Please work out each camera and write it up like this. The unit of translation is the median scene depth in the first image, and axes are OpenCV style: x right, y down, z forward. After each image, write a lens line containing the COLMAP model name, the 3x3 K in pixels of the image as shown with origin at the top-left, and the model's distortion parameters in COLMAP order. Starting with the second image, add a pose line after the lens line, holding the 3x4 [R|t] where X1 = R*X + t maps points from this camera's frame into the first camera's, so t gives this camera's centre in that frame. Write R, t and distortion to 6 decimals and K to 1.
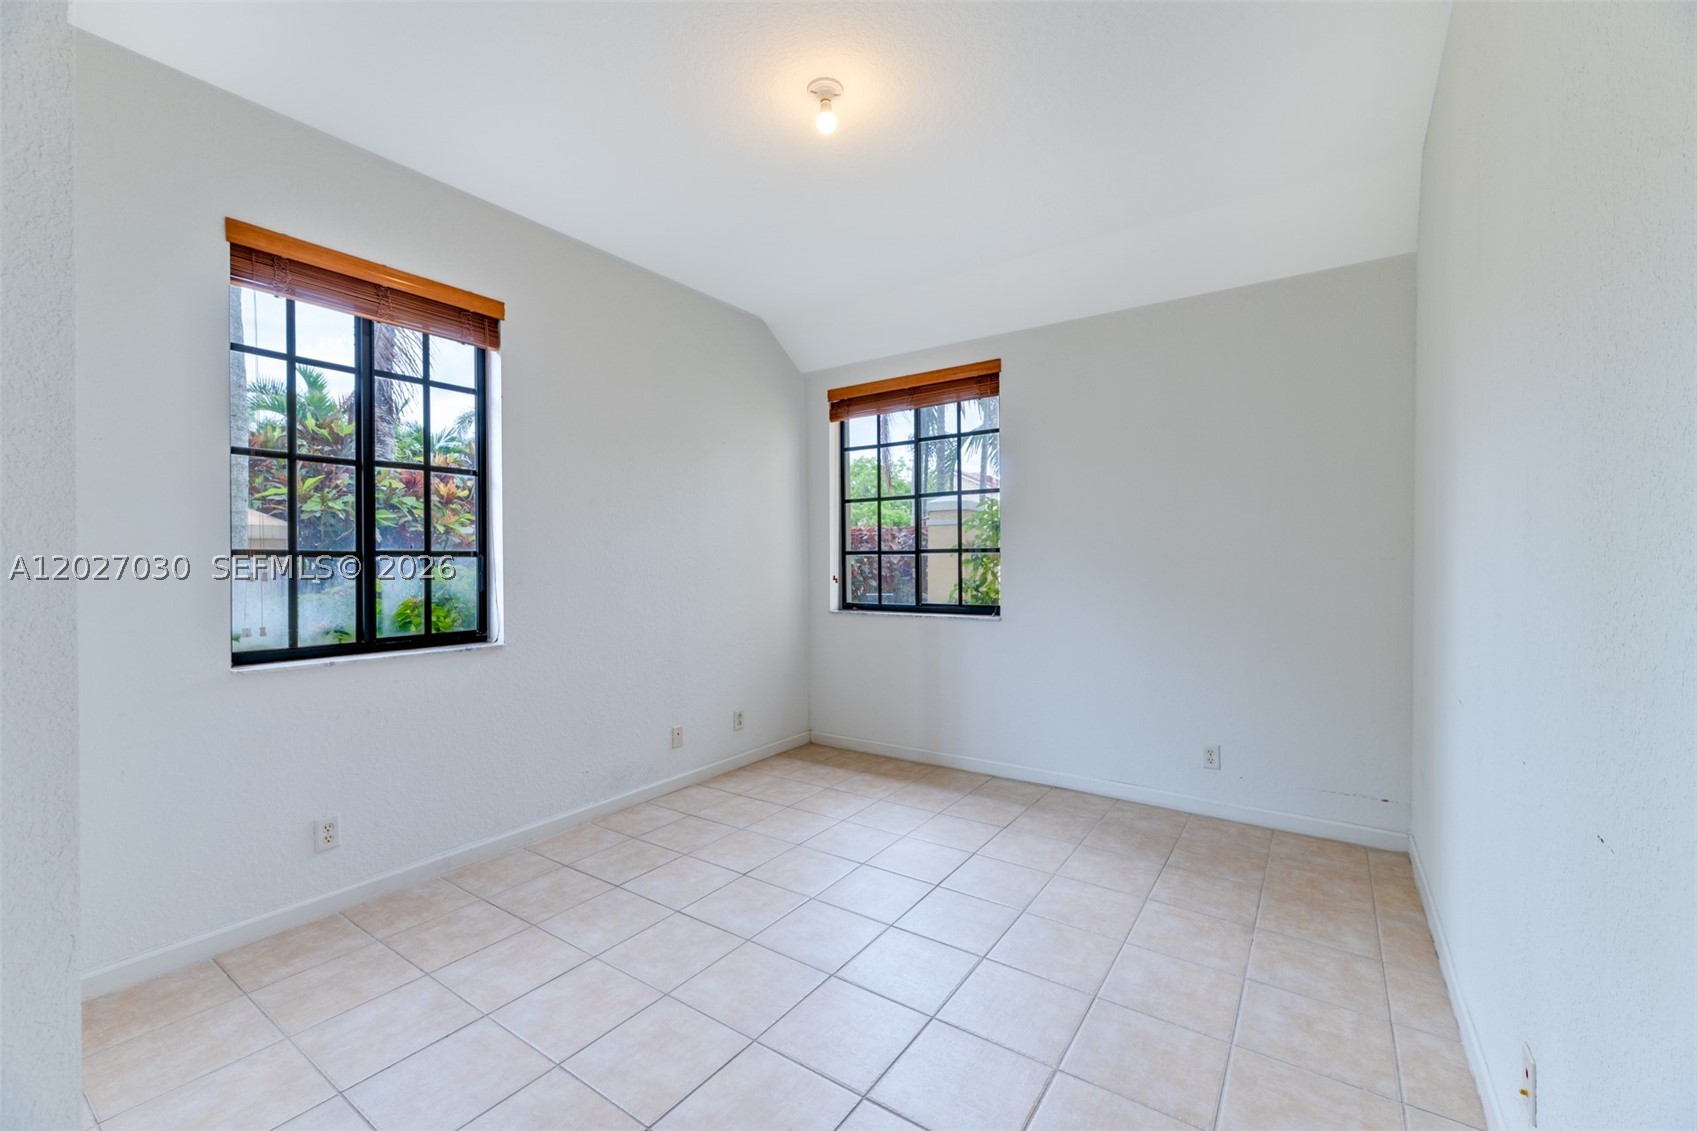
lens RADIAL K [[682.3, 0, 839.4], [0, 682.3, 566.0], [0, 0, 1]] dist [0.001532, 0.000246]
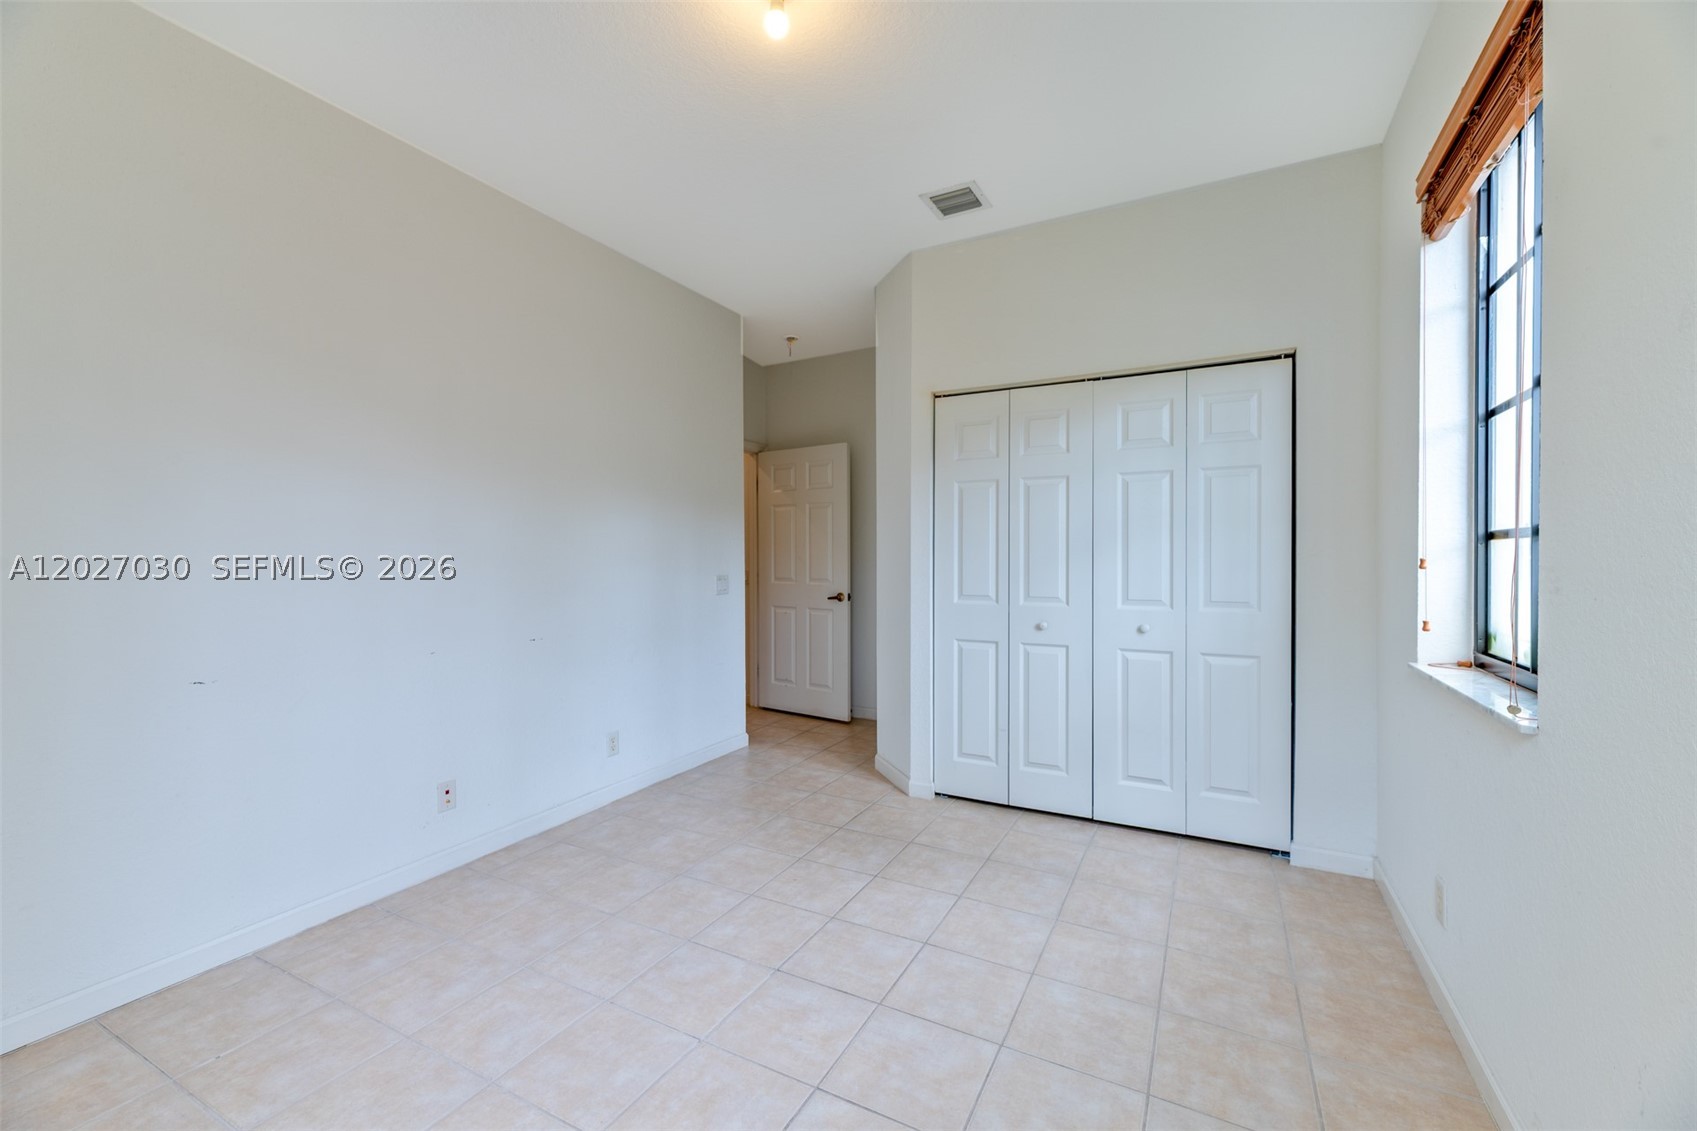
lens RADIAL K [[682.3, 0, 839.4], [0, 682.3, 566.0], [0, 0, 1]] dist [0.001532, 0.000246]
pose [[-0.993006, 0.007141, -0.117847, 0.010092], [0.005896, 0.999923, 0.010904, 0.002248], [0.117916, 0.010133, -0.992972, 1.826712]]
